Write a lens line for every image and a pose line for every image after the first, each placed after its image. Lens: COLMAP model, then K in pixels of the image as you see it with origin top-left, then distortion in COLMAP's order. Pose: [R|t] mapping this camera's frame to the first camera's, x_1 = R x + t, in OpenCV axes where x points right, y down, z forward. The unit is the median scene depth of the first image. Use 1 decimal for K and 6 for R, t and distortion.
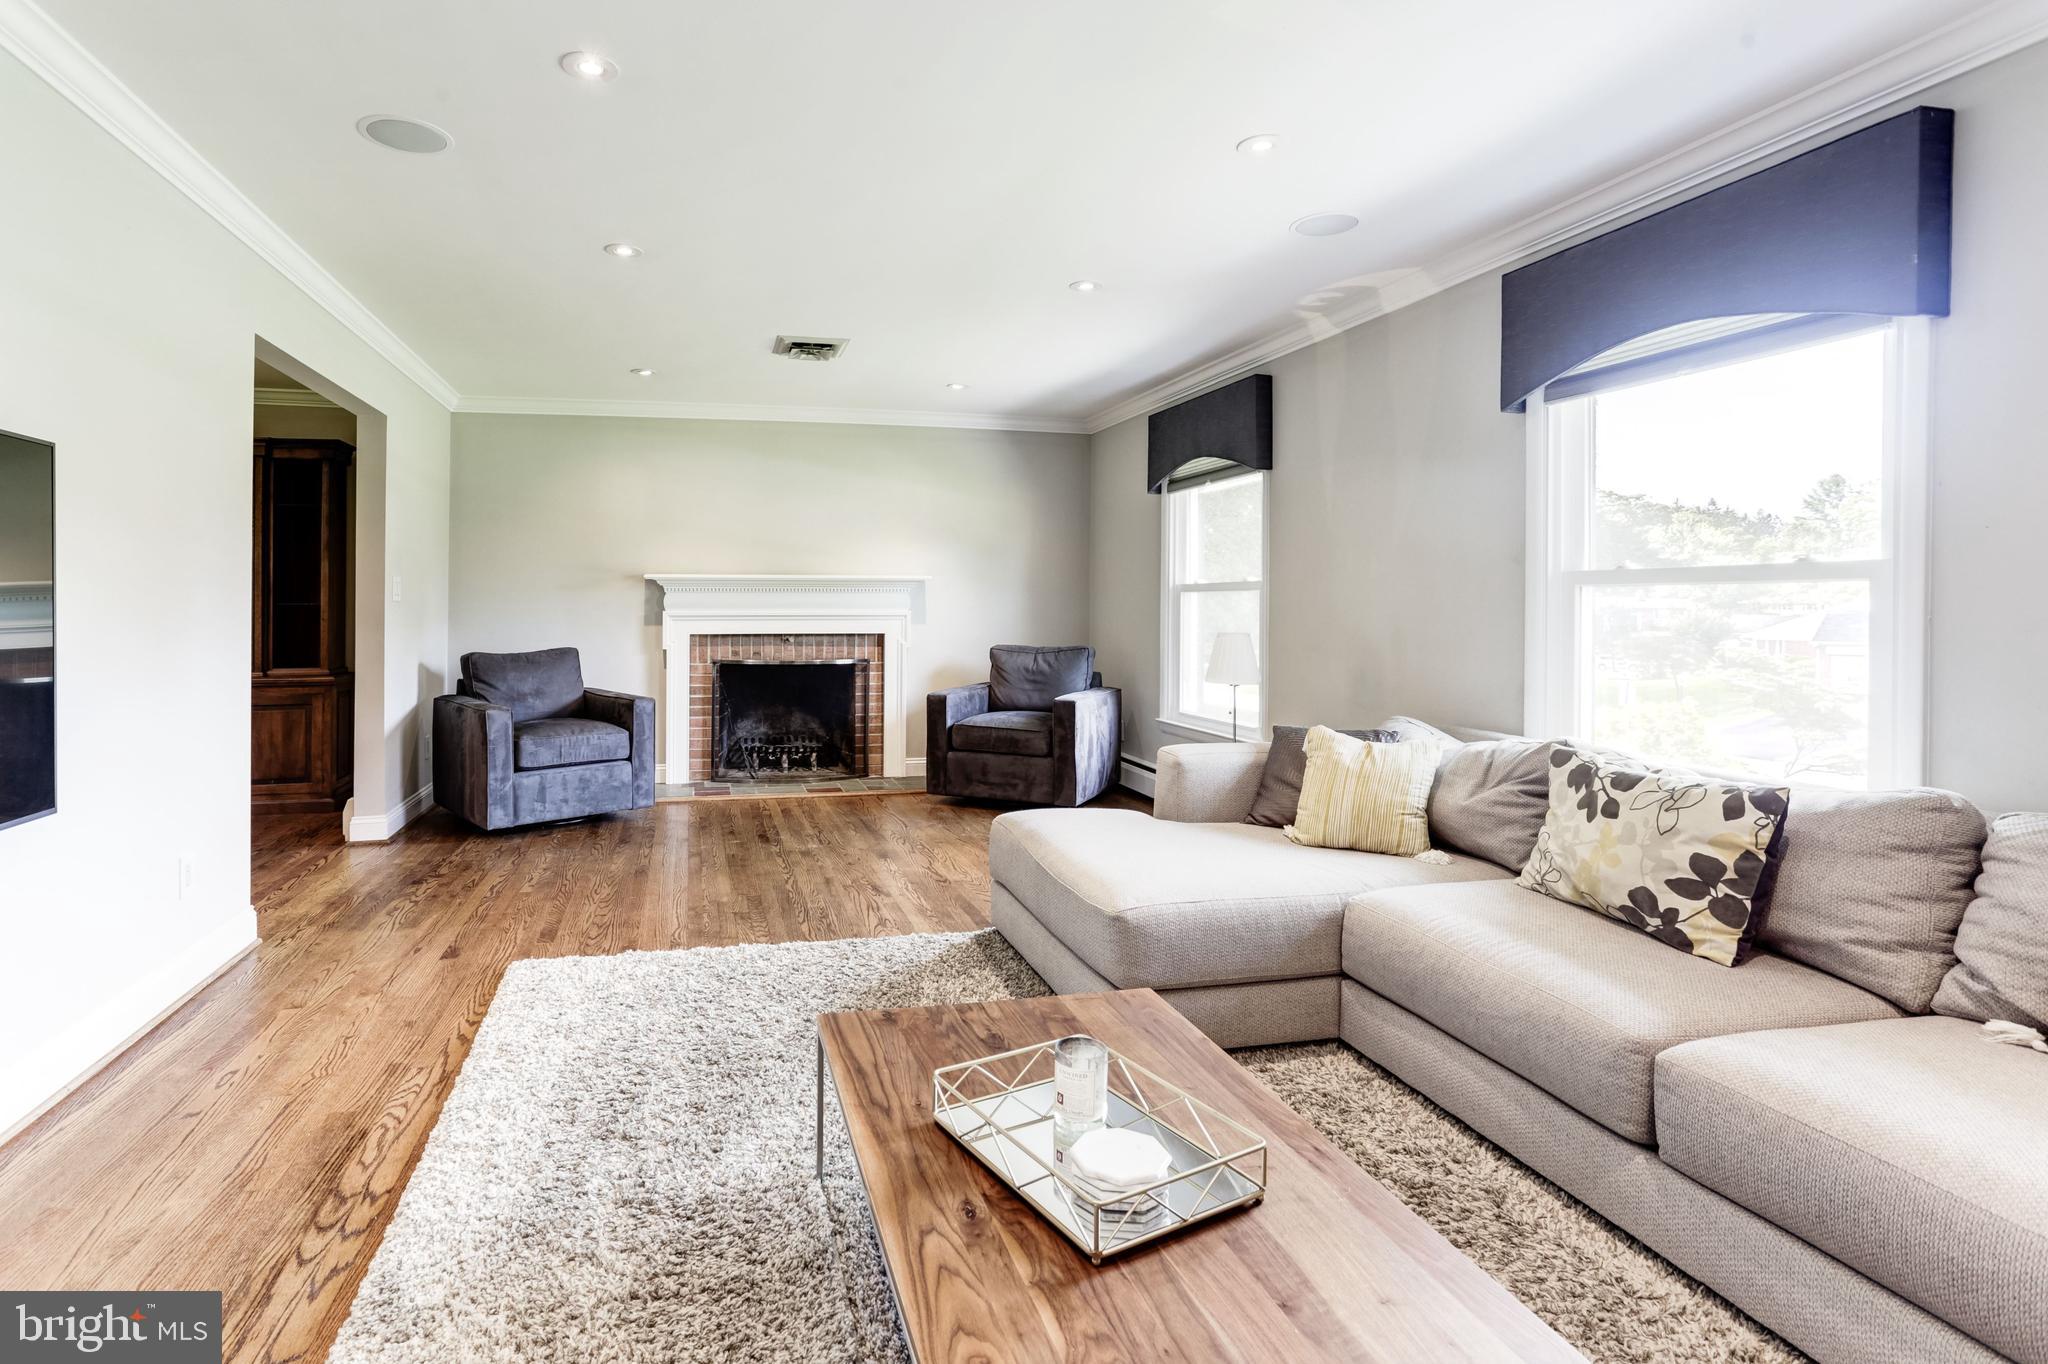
lens RADIAL K [[1023.0, 0, 917.0], [0, 1023.0, 585.0], [0, 0, 1]] dist [-0.060776, 0.039797]
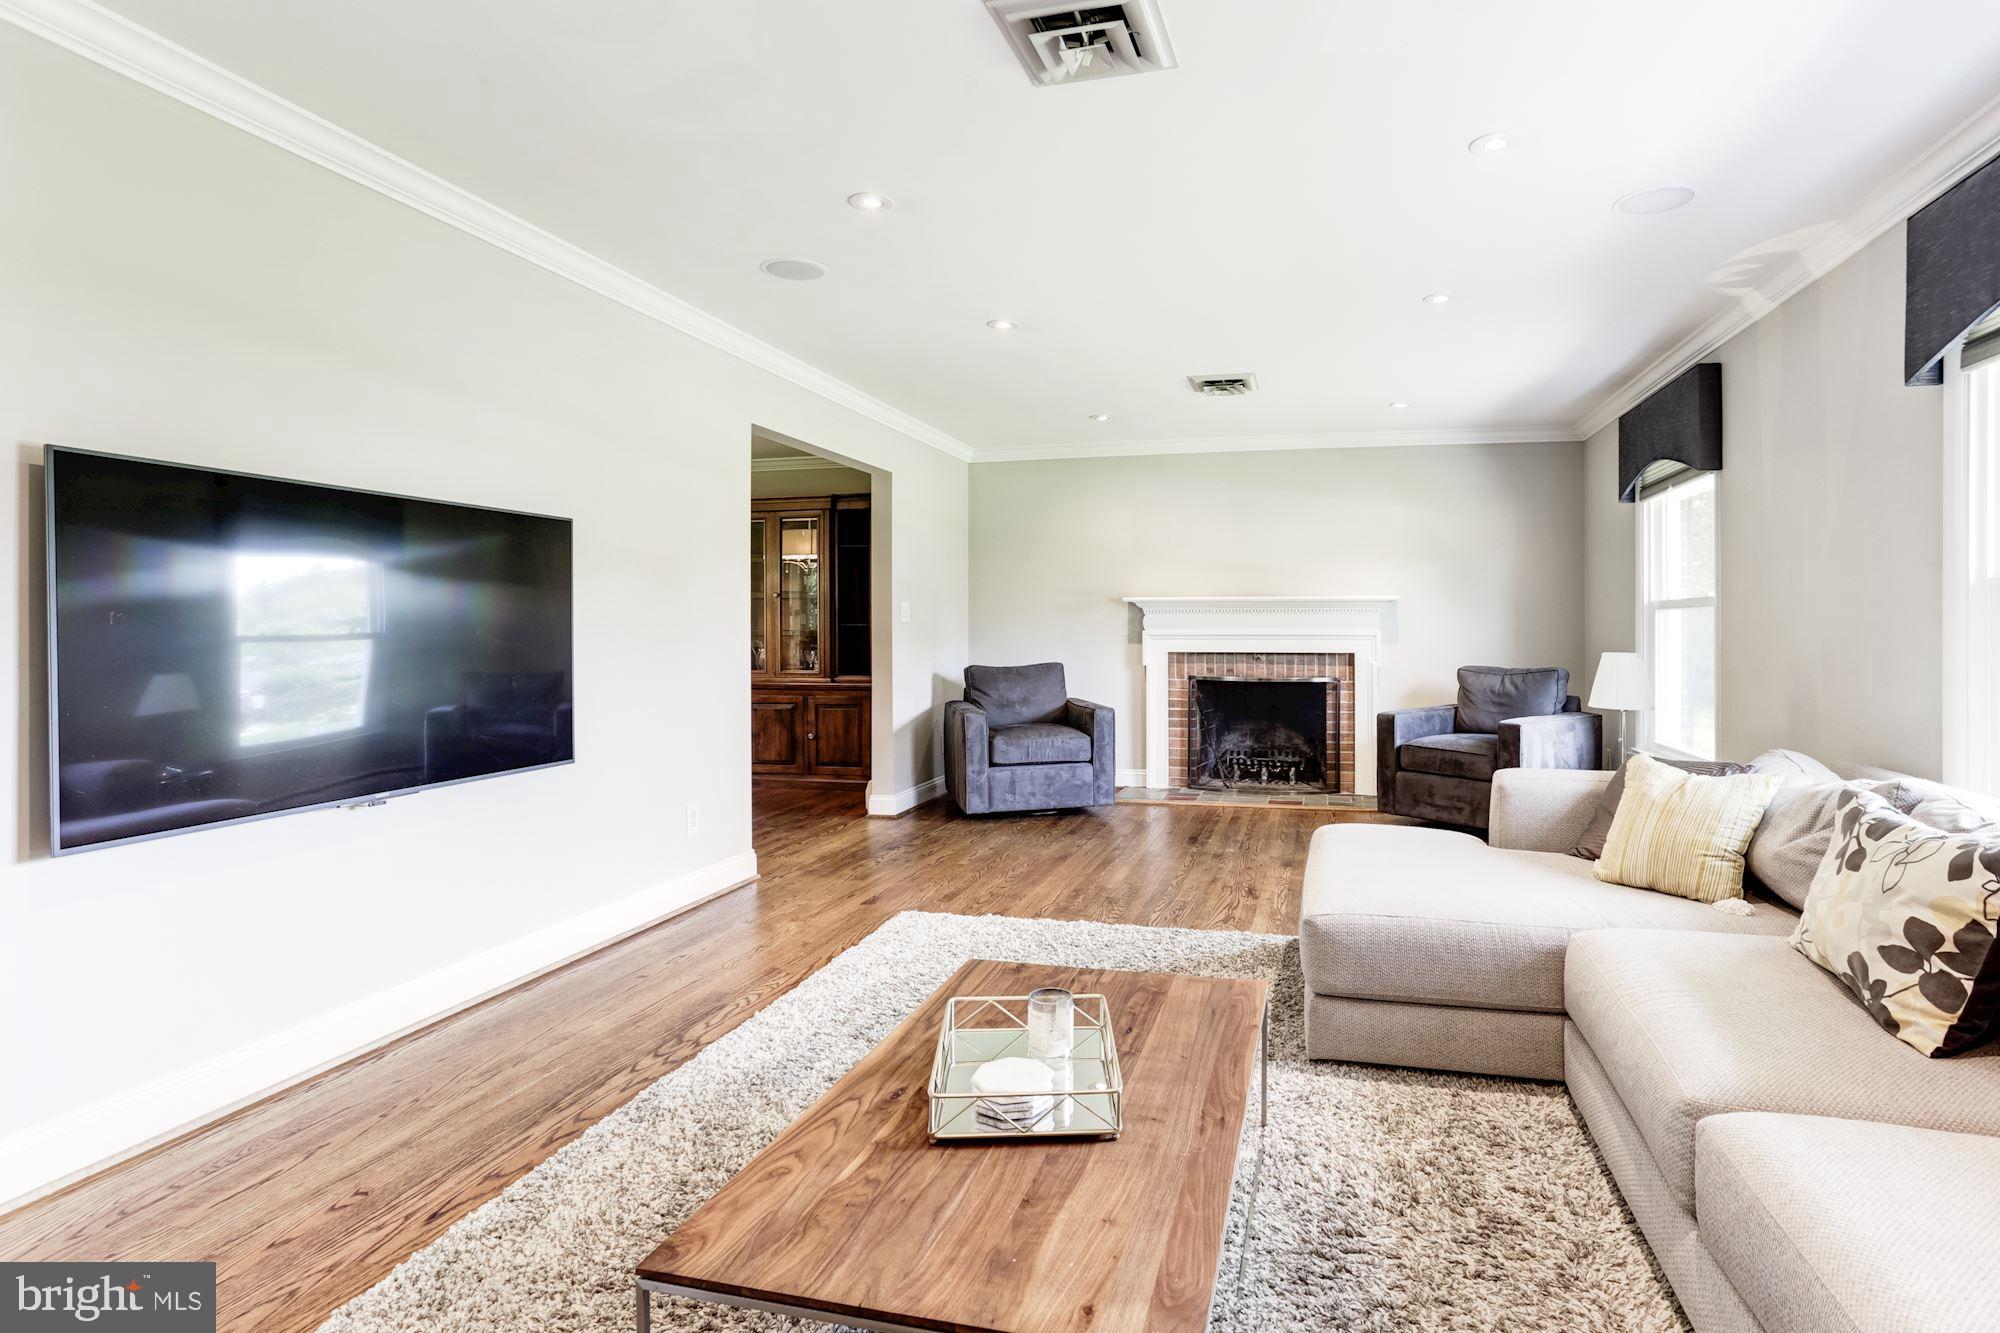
lens RADIAL K [[1007.9, 0, 1101.9], [0, 1007.9, 609.7], [0, 0, 1]] dist [-0.065293, 0.045785]
pose [[0.907969, -0.008805, -0.418944, 0.223497], [0.009812, 0.999952, 0.000250, 0.003048], [0.418922, -0.004337, 0.908012, -0.008464]]
